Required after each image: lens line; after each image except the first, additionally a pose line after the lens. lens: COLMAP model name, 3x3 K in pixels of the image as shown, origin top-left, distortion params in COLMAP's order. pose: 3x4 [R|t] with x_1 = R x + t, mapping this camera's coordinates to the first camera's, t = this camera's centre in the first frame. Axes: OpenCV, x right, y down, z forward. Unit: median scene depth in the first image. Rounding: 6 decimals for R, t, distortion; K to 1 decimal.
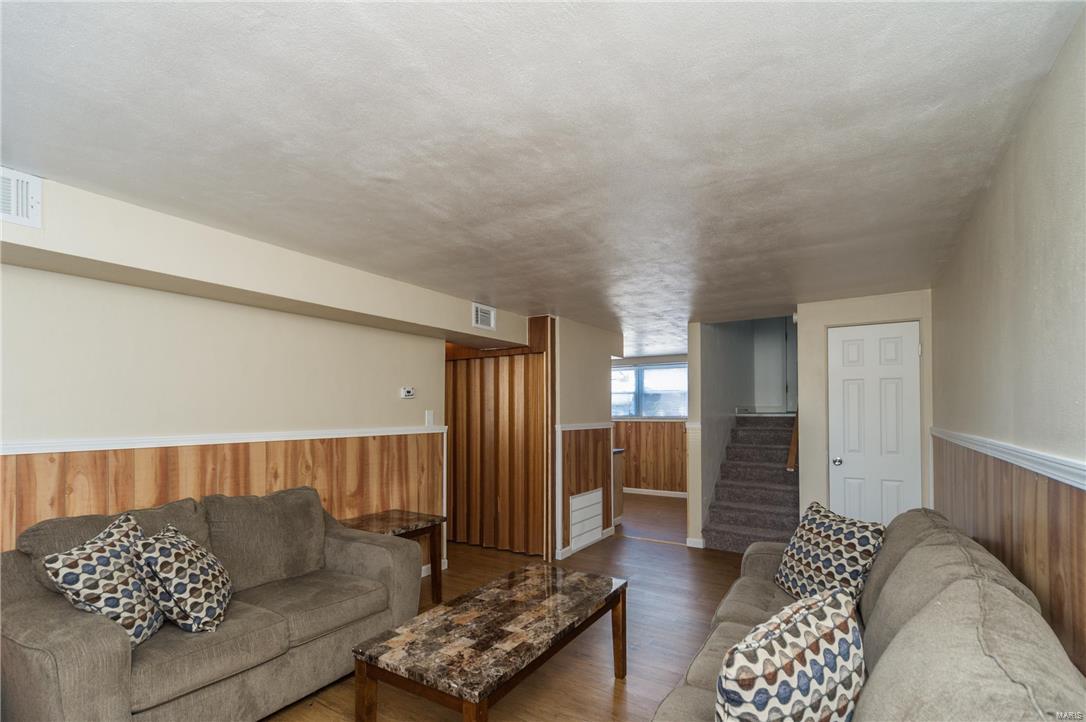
lens RADIAL K [[504.3, 0, 548.7], [0, 504.3, 404.5], [0, 0, 1]] dist [0.000407, -0.000094]
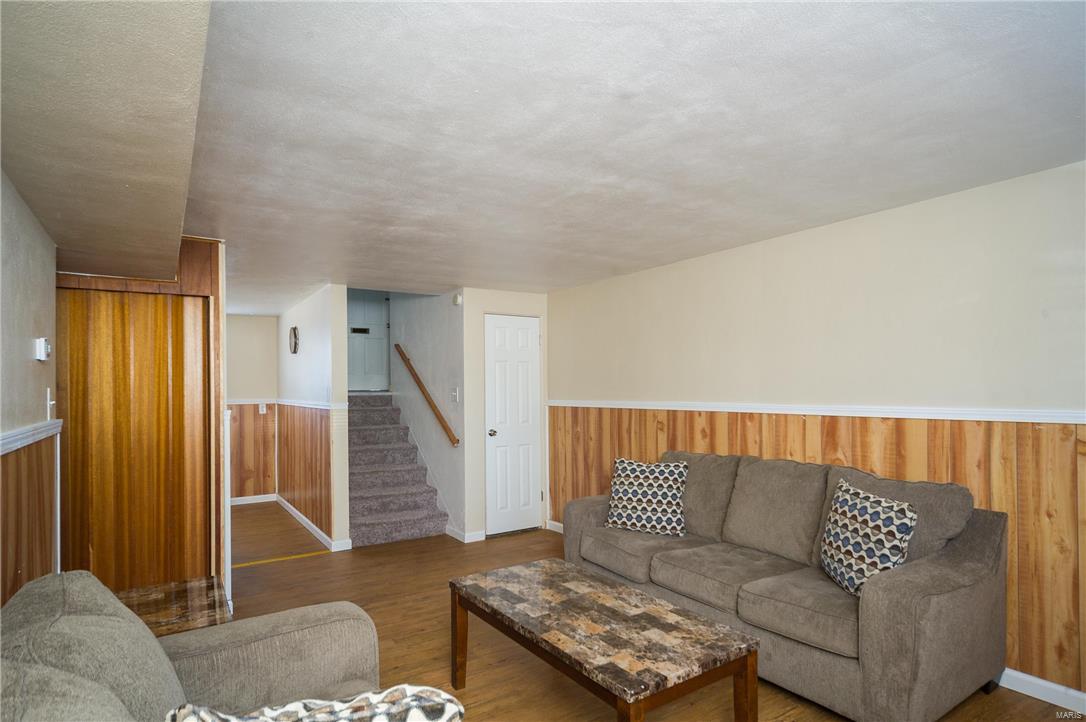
lens RADIAL K [[578.3, 0, 562.2], [0, 578.3, 384.6], [0, 0, 1]] dist [-0.007665, -0.000331]
pose [[0.410330, 0.002118, 0.911935, -0.670213], [-0.001544, 0.999997, -0.001628, 0.008316], [-0.911936, -0.000740, 0.410332, 0.398400]]
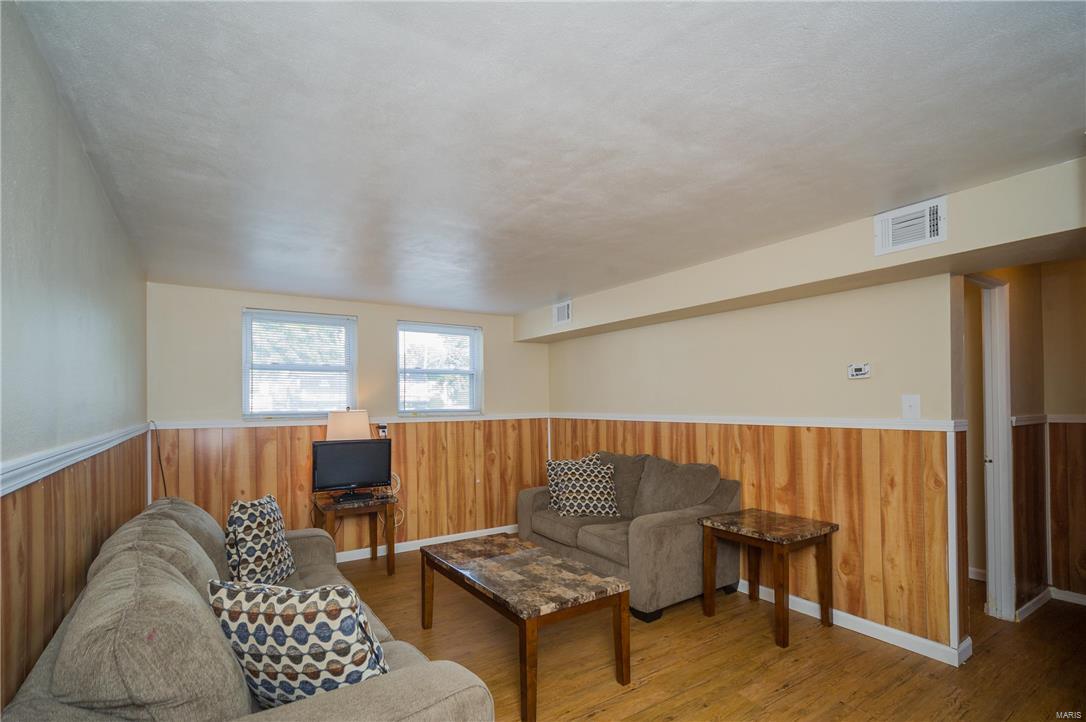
lens RADIAL K [[527.9, 0, 556.5], [0, 527.9, 400.0], [0, 0, 1]] dist [0.014214, 0.000089]
pose [[-0.414532, 0.006335, -0.910013, 0.684964], [0.026212, 0.999644, -0.004982, 0.012064], [0.909657, -0.025919, -0.414550, 1.069216]]
